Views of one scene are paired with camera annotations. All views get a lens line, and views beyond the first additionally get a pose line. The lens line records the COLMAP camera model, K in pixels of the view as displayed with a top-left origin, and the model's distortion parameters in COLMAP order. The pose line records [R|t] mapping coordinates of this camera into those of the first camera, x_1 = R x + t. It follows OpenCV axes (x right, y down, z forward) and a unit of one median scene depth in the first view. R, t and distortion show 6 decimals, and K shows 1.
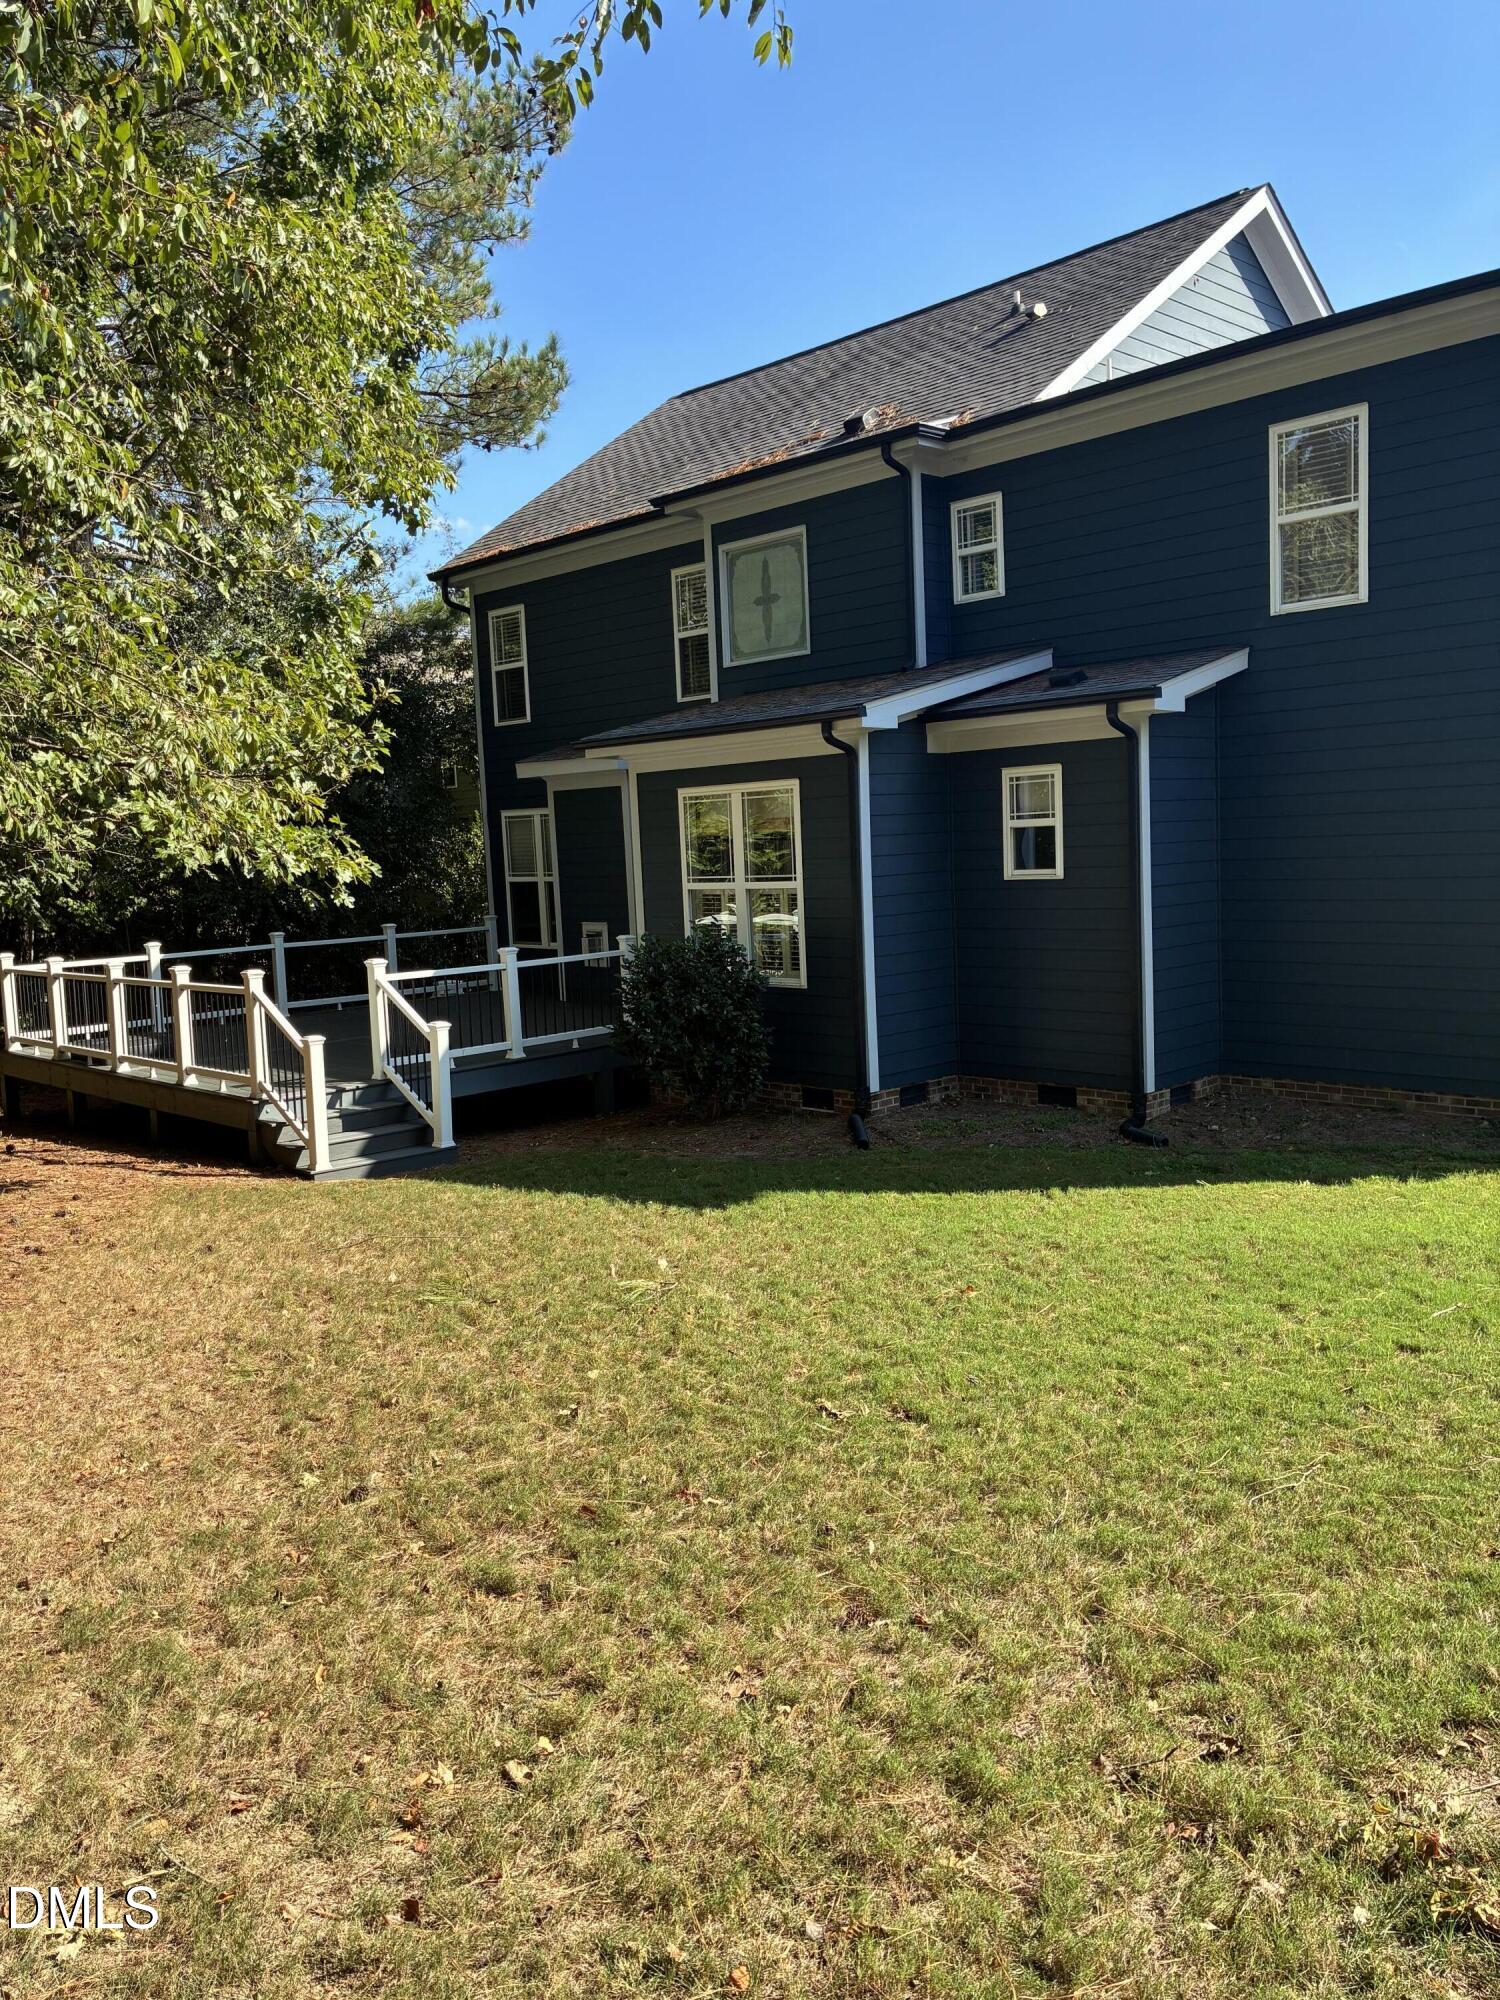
lens RADIAL K [[1511.5, 0, 750.0], [0, 1511.5, 1000.0], [0, 0, 1]] dist [0.021187, -0.004074]
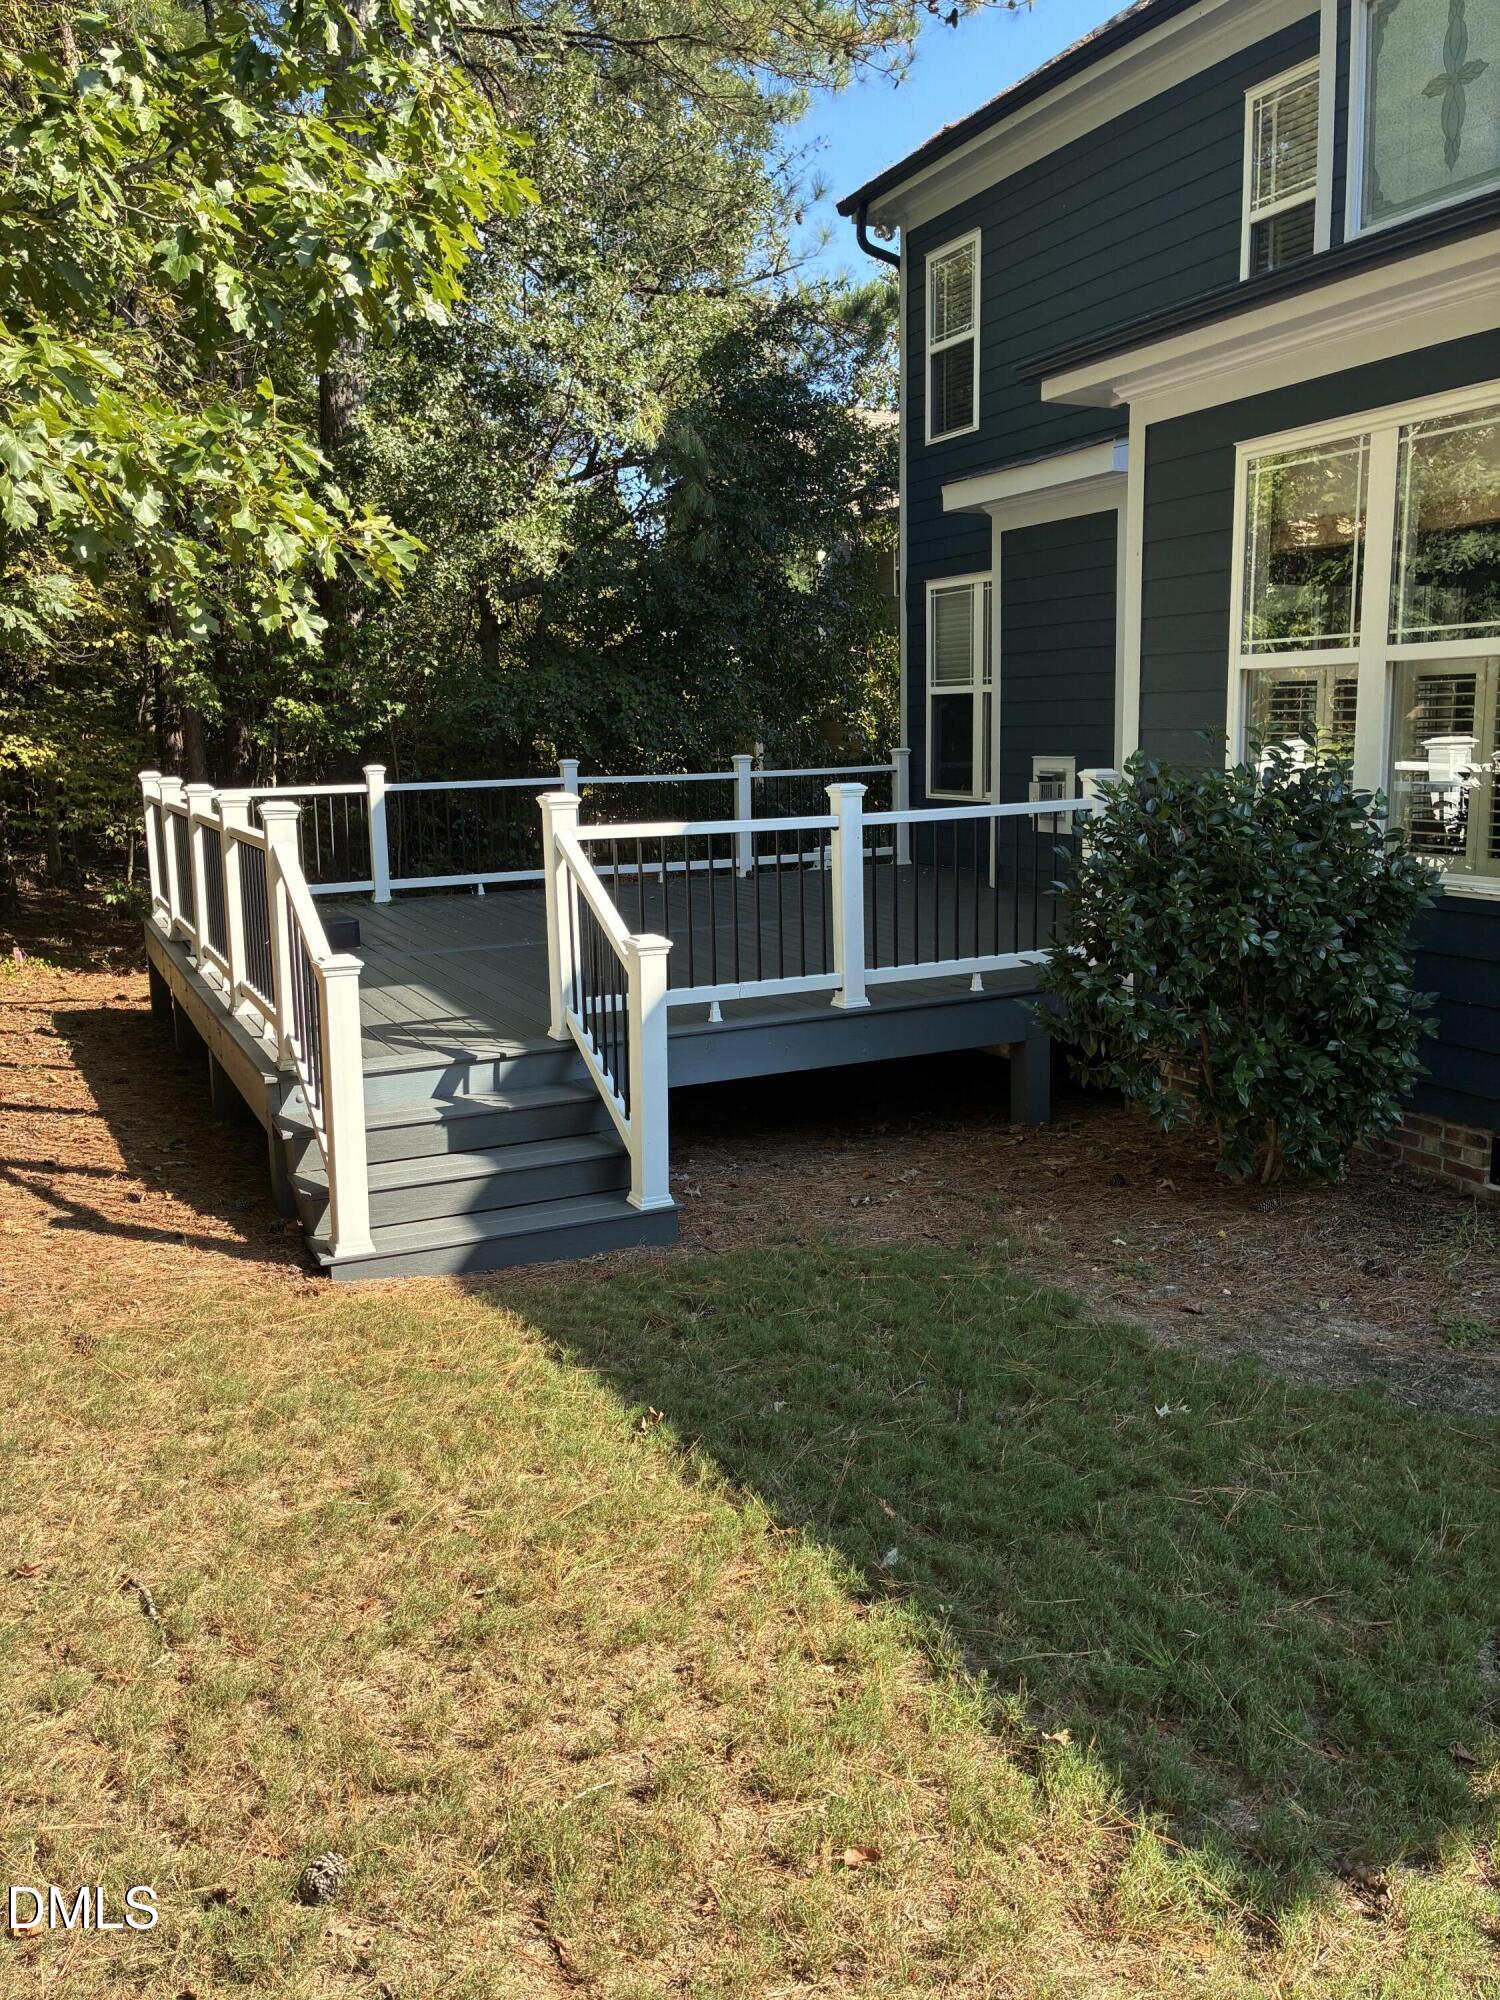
lens RADIAL K [[1511.5, 0, 750.0], [0, 1511.5, 1000.0], [0, 0, 1]] dist [0.021187, -0.004074]
pose [[0.946945, 0.079266, -0.311468, -0.031477], [-0.051793, 0.994079, 0.095522, -0.009687], [0.317195, -0.074322, 0.945444, 0.520545]]
